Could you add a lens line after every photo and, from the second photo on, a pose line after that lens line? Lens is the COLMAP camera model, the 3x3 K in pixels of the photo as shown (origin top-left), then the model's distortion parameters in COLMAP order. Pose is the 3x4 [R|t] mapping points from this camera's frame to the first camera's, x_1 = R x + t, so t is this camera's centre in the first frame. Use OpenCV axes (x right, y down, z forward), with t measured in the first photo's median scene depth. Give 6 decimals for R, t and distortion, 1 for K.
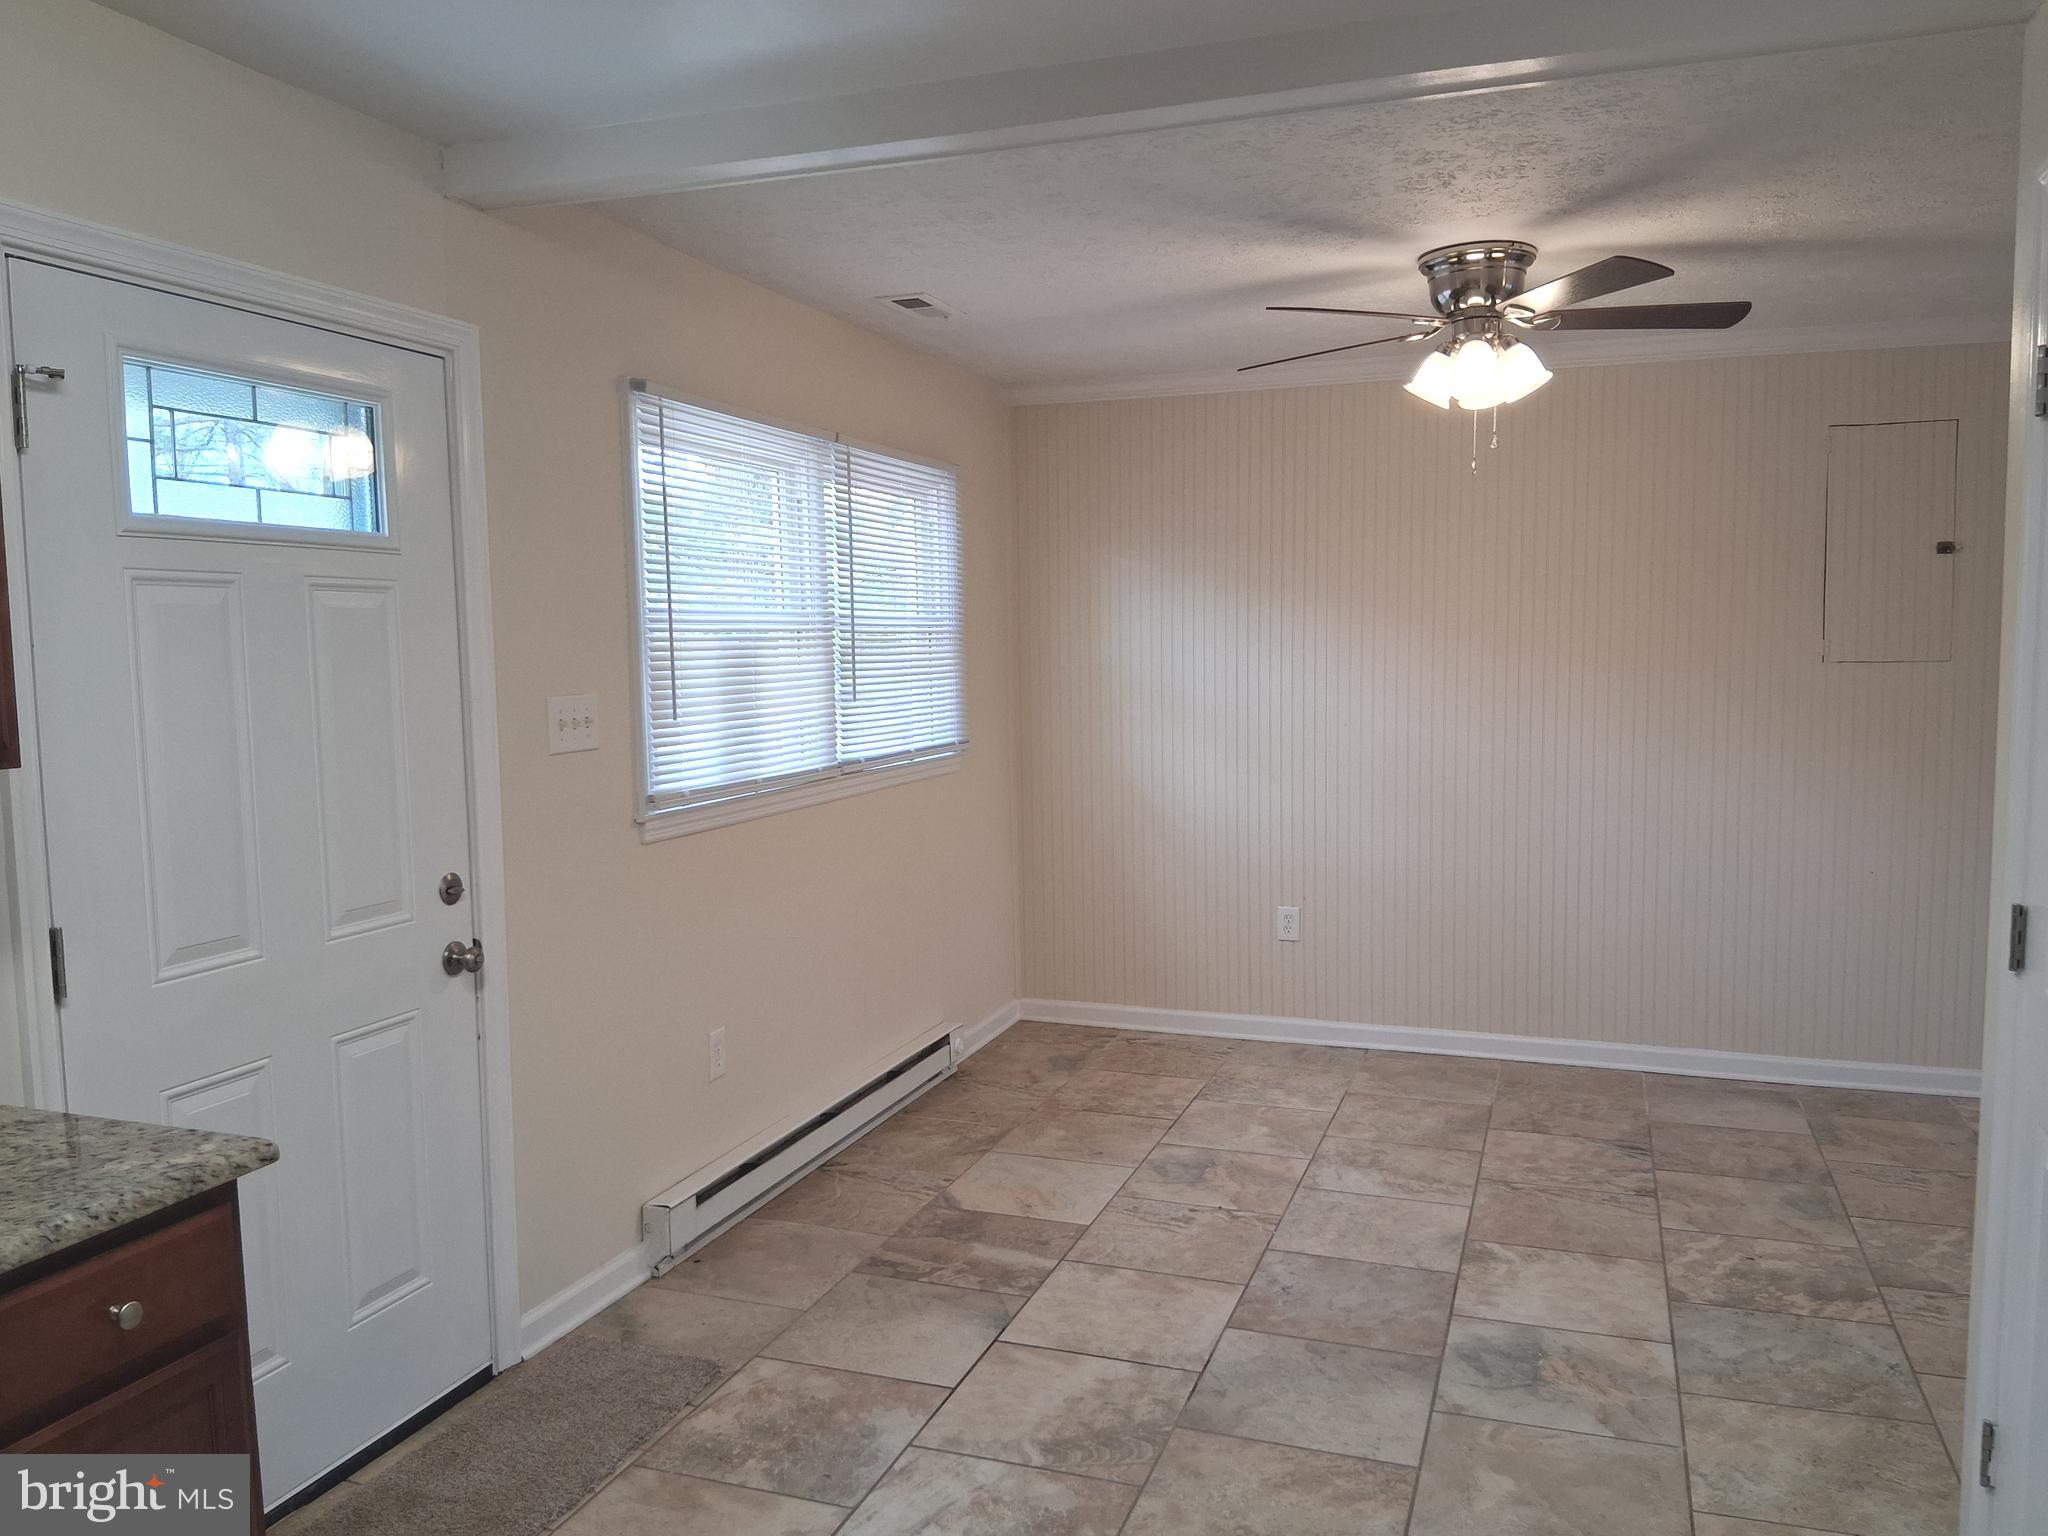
lens RADIAL K [[1552.5, 0, 1024.0], [0, 1552.5, 768.0], [0, 0, 1]] dist [0.022214, -0.006005]
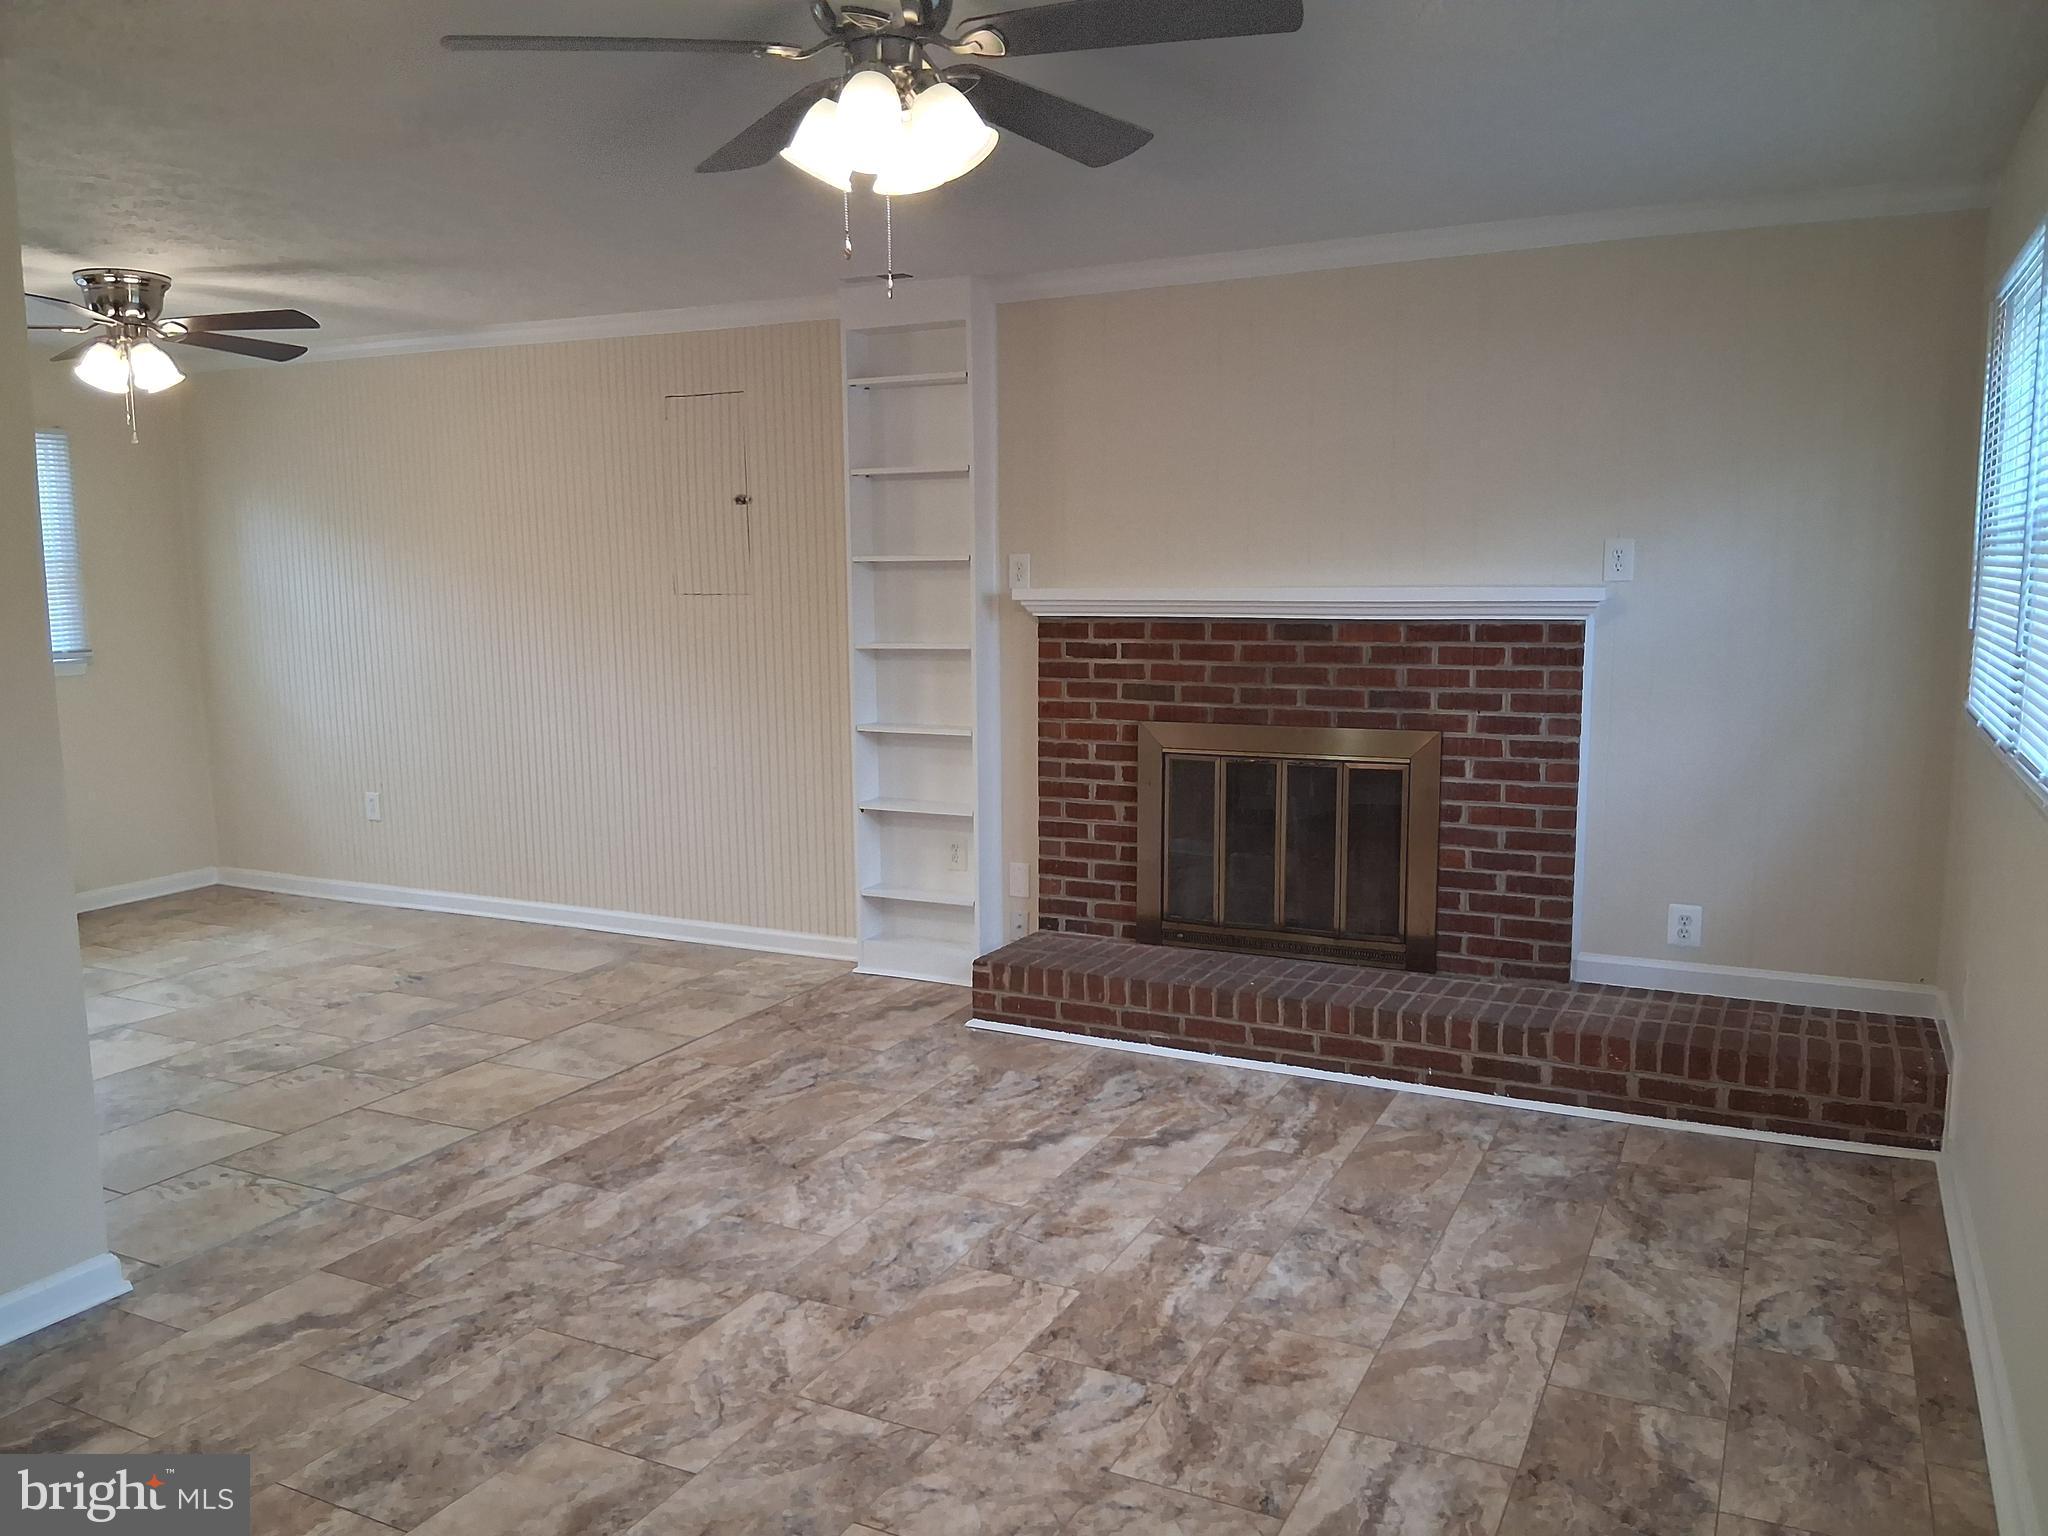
lens RADIAL K [[1552.5, 0, 1024.0], [0, 1552.5, 768.0], [0, 0, 1]] dist [0.022214, -0.006005]
pose [[0.992376, 0.016514, -0.122135, 1.163707], [-0.010455, 0.998690, 0.050081, 0.004392], [0.122802, -0.048422, 0.991249, -0.212907]]
